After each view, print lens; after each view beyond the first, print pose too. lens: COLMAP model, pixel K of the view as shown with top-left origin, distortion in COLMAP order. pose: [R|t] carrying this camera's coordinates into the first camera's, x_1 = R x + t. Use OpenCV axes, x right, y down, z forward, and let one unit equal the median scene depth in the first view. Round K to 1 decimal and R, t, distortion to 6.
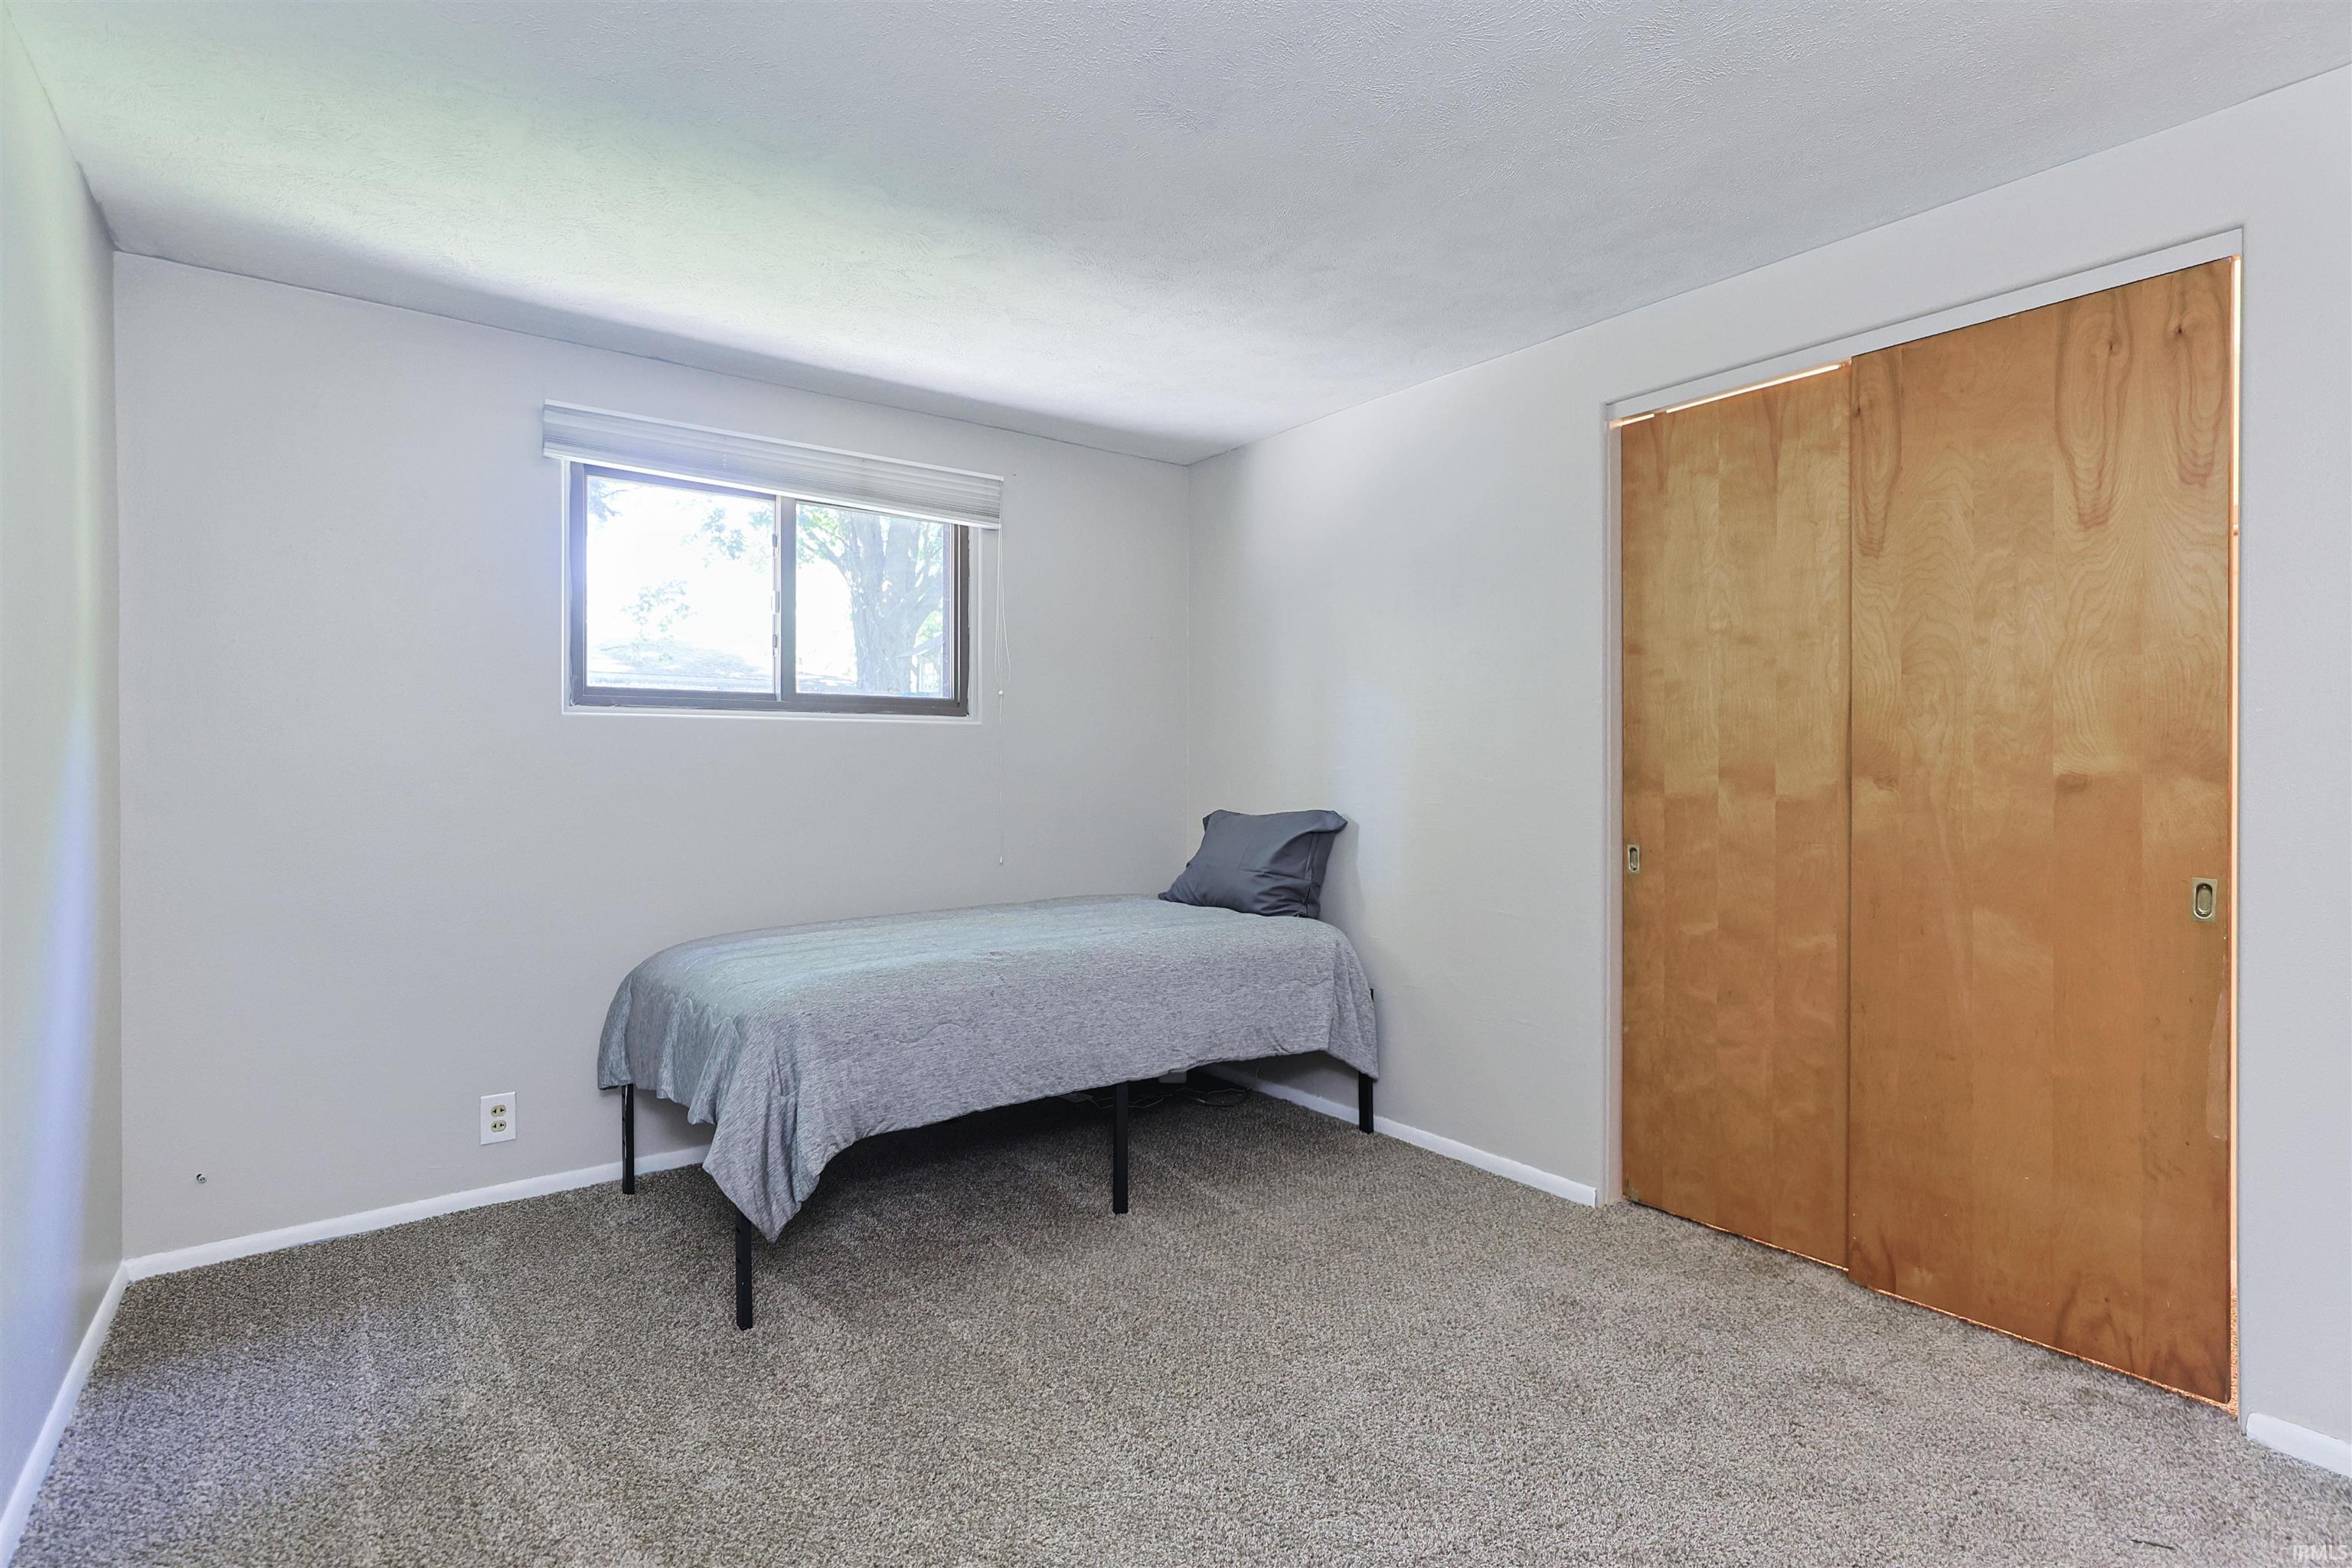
lens RADIAL K [[1157.1, 0, 1200.1], [0, 1157.1, 793.4], [0, 0, 1]] dist [-0.001633, -0.000302]
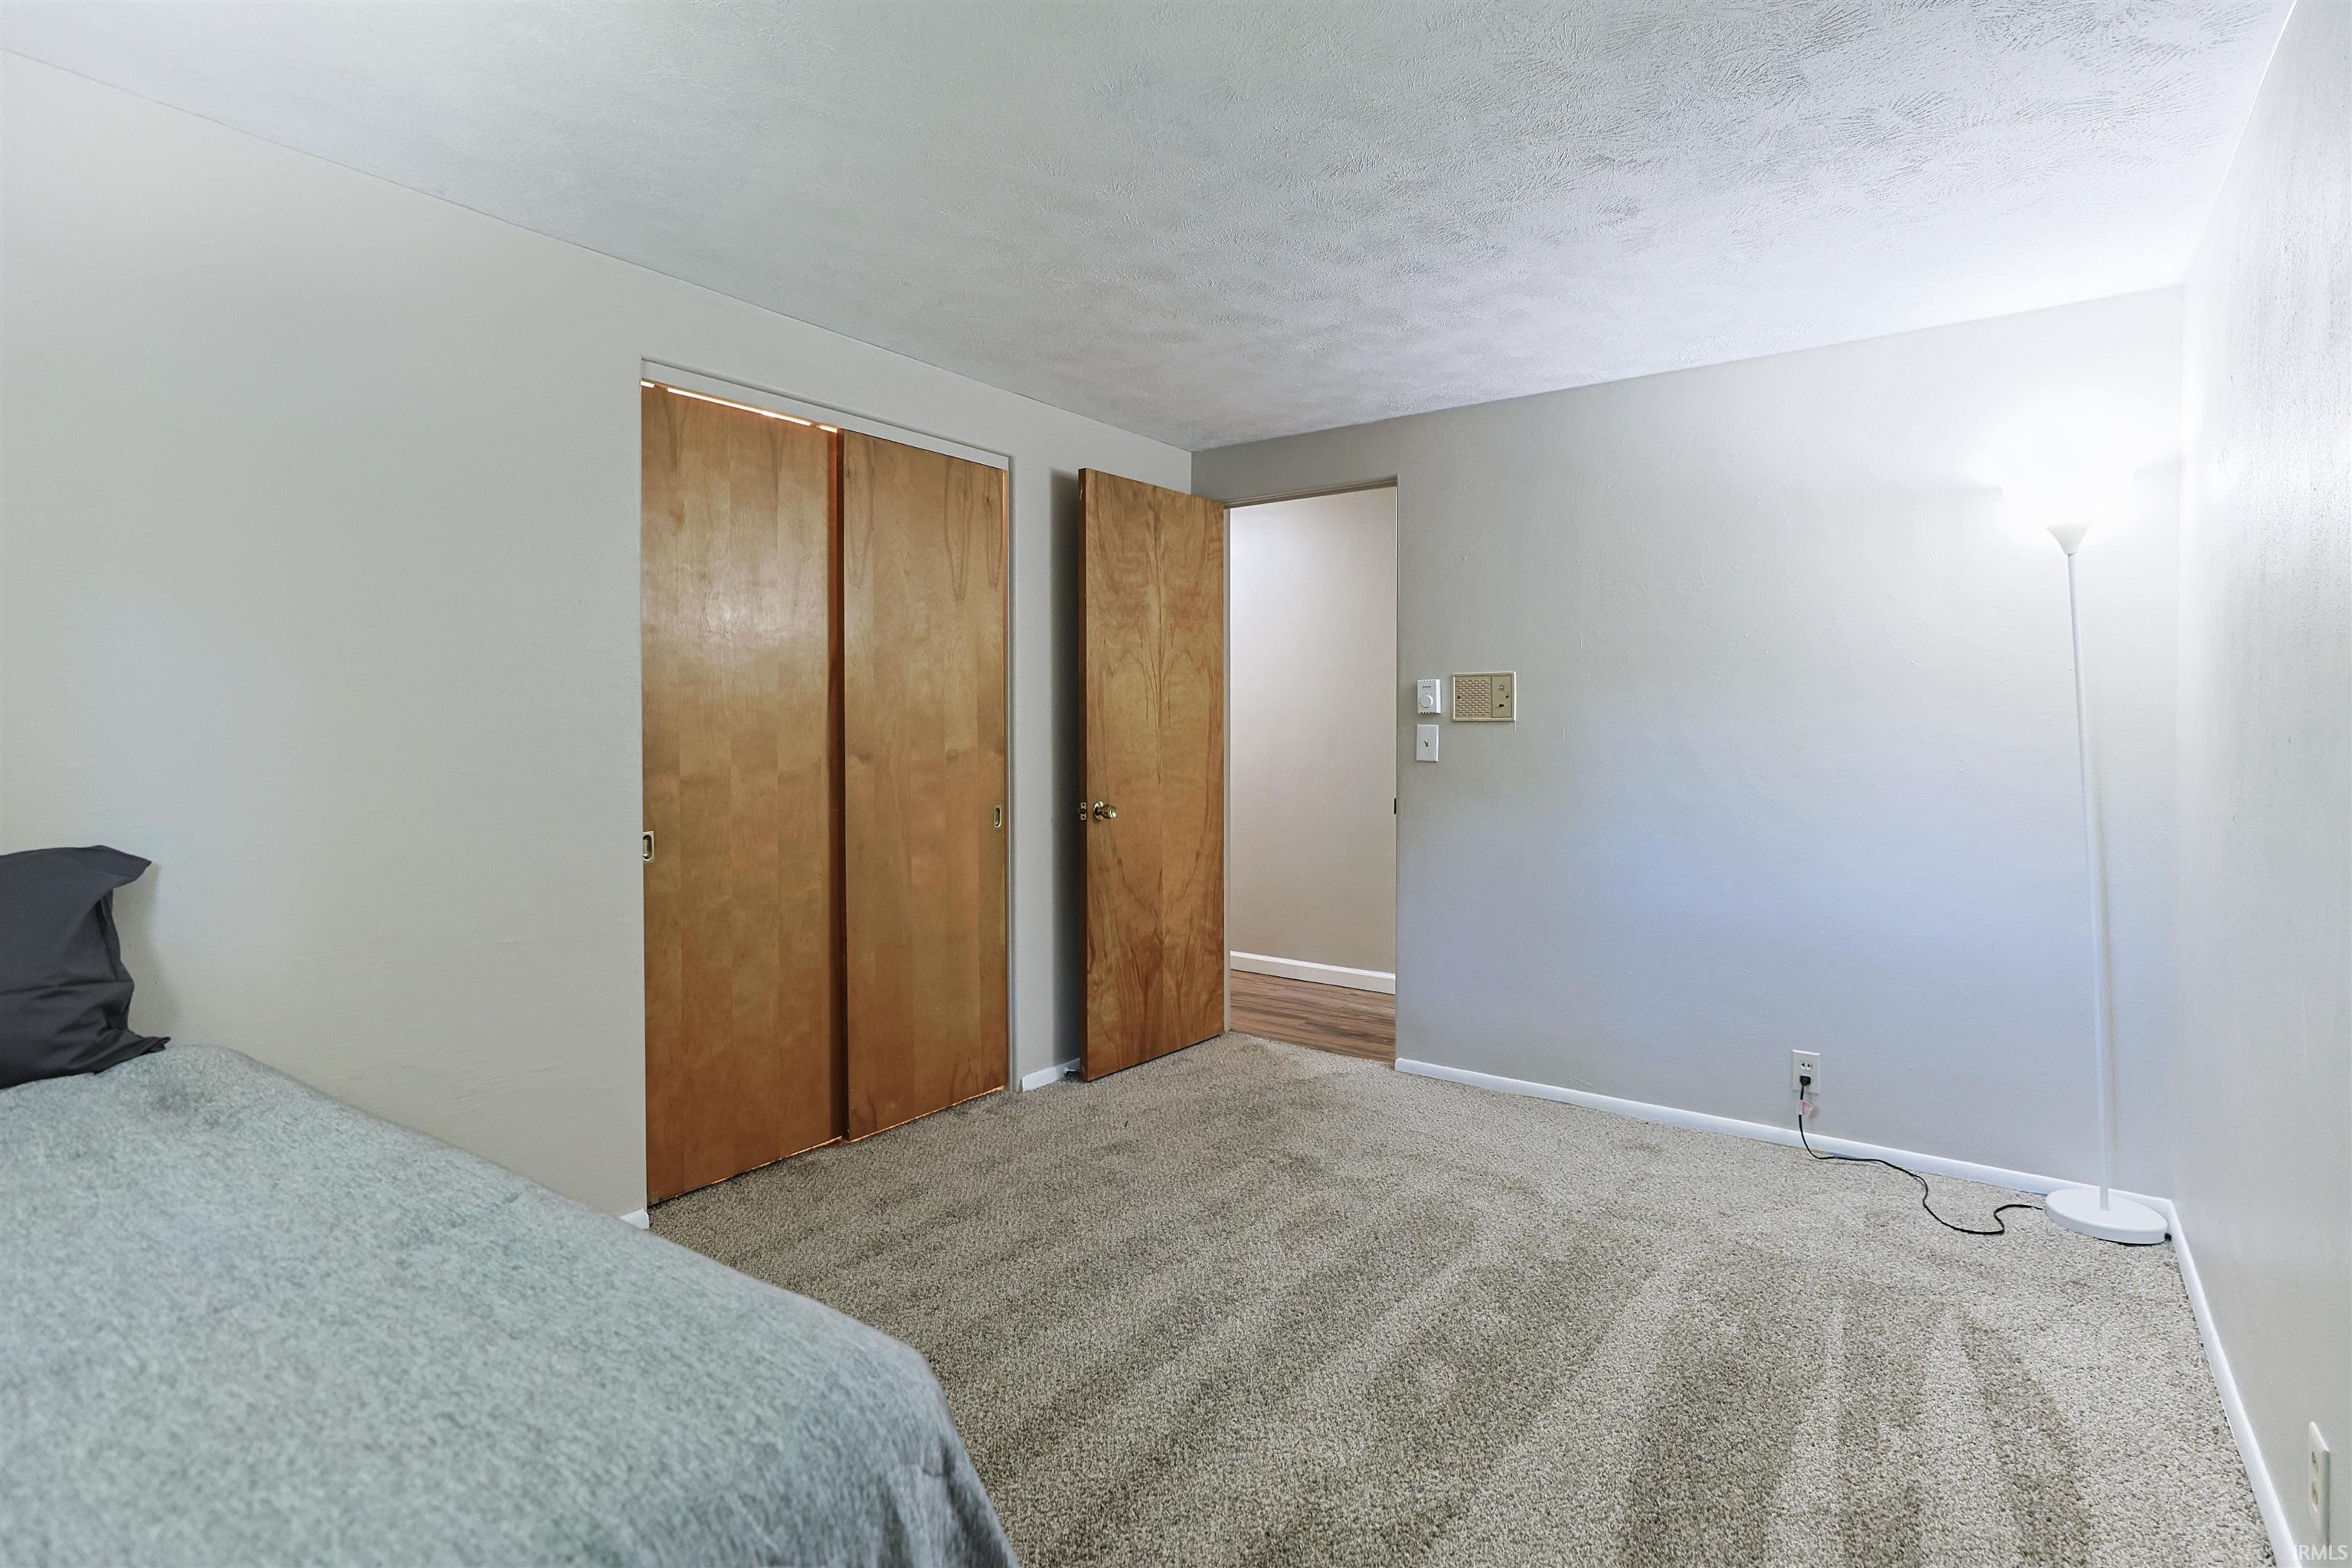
lens RADIAL K [[1157.1, 0, 1200.1], [0, 1157.1, 793.4], [0, 0, 1]] dist [-0.001633, -0.000302]
pose [[-0.304558, -0.046123, 0.951377, -0.734344], [0.031303, 0.997803, 0.058395, -0.031422], [-0.951979, 0.047566, -0.302445, 0.944009]]
